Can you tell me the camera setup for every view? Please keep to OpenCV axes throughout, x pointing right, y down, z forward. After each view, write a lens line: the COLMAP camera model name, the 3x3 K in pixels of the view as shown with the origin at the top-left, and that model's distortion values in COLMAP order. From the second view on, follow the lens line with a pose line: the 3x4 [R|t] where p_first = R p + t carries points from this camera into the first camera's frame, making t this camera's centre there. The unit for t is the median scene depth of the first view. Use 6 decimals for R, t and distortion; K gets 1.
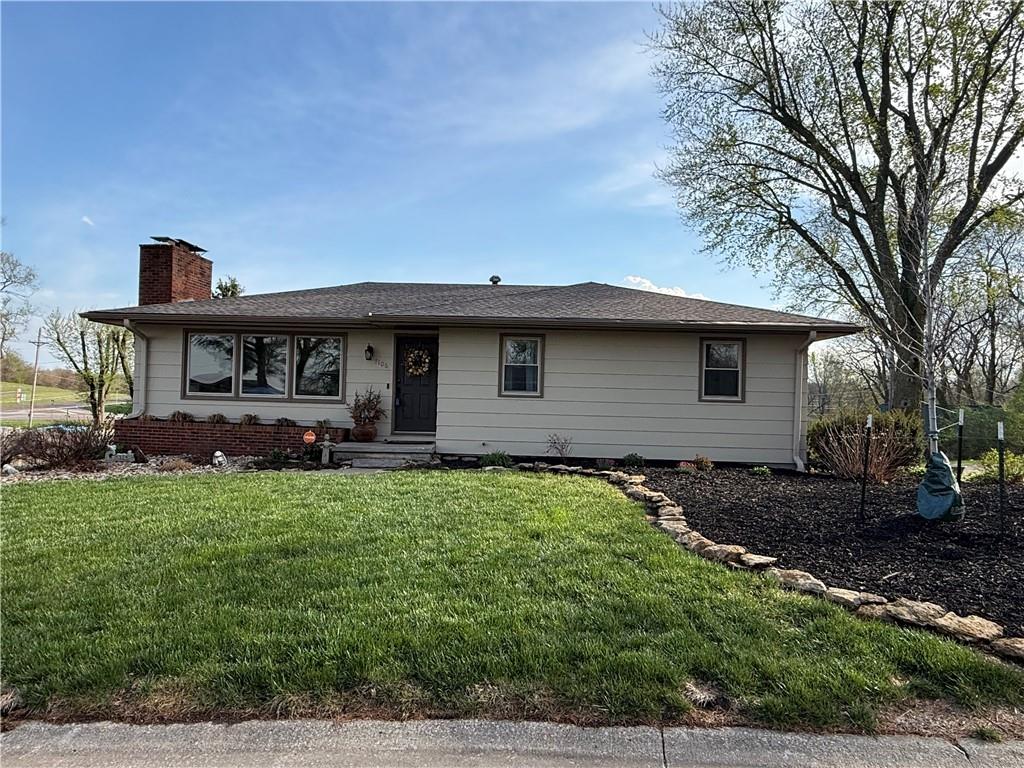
lens RADIAL K [[630.6, 0, 509.5], [0, 630.6, 388.7], [0, 0, 1]] dist [0.007084, -0.001273]
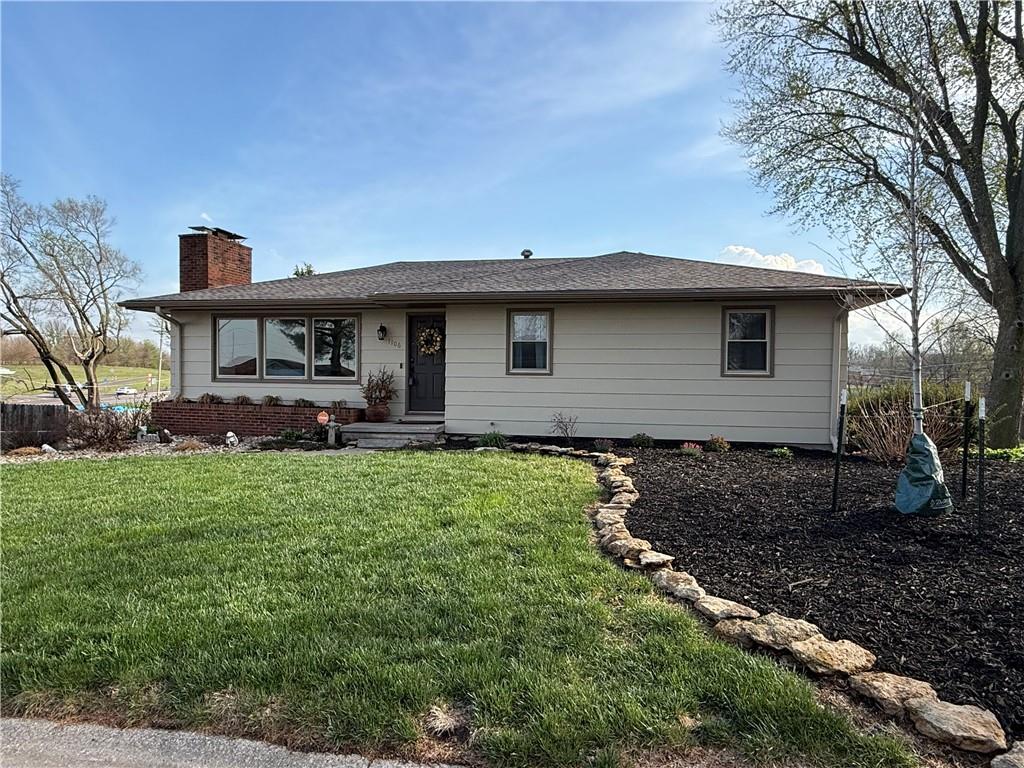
lens RADIAL K [[630.6, 0, 509.4], [0, 630.6, 384.6], [0, 0, 1]] dist [0.007084, -0.001273]
pose [[0.987678, -0.012908, -0.155968, 0.135800], [0.017284, 0.999493, 0.026733, 0.002060], [0.155544, -0.029100, 0.987400, 0.047256]]
